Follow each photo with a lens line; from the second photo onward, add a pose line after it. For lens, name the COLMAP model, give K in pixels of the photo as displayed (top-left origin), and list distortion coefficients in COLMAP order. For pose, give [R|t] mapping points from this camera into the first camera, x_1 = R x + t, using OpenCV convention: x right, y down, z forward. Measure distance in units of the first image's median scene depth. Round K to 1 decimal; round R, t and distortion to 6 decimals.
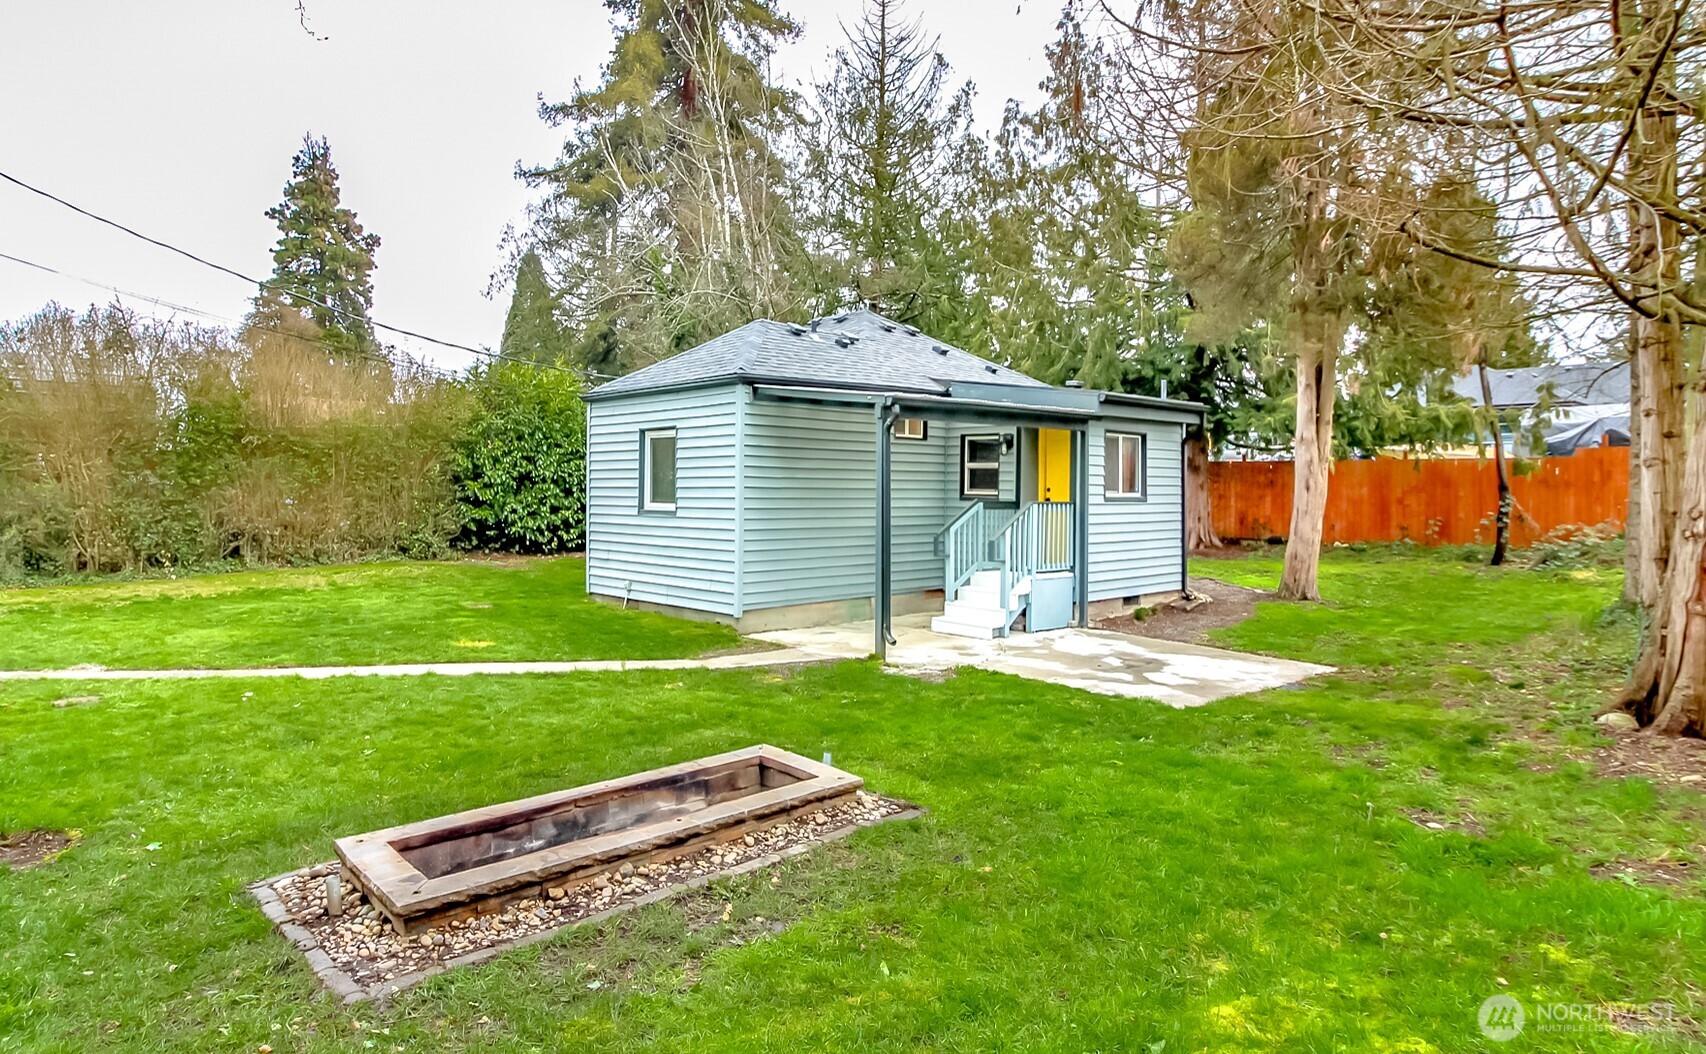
lens RADIAL K [[1000.7, 0, 849.8], [0, 1000.7, 518.5], [0, 0, 1]] dist [-0.000074, 0.000167]
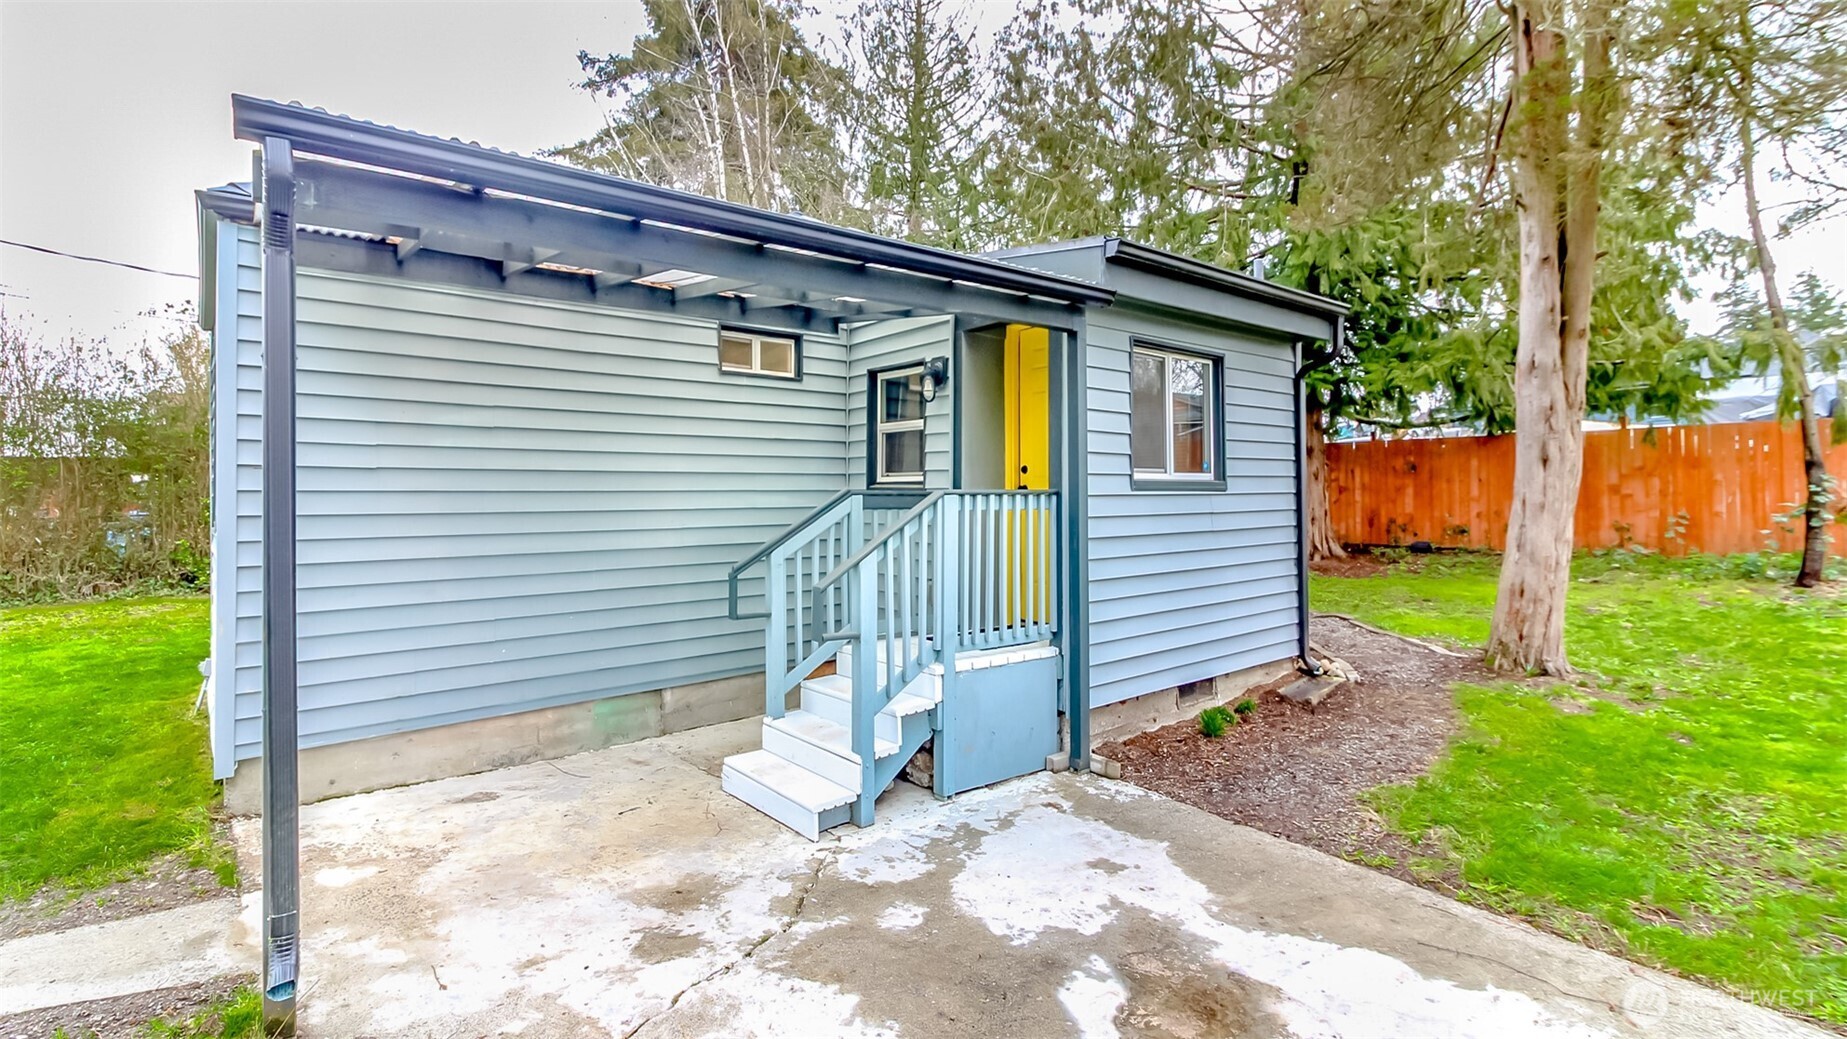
lens RADIAL K [[855.1, 0, 923.5], [0, 855.1, 519.5], [0, 0, 1]] dist [0.001597, -0.000175]
pose [[0.997062, -0.013590, -0.075390, 0.173106], [0.013450, 0.999907, -0.002368, -0.002881], [0.075415, 0.001347, 0.997151, 0.546364]]
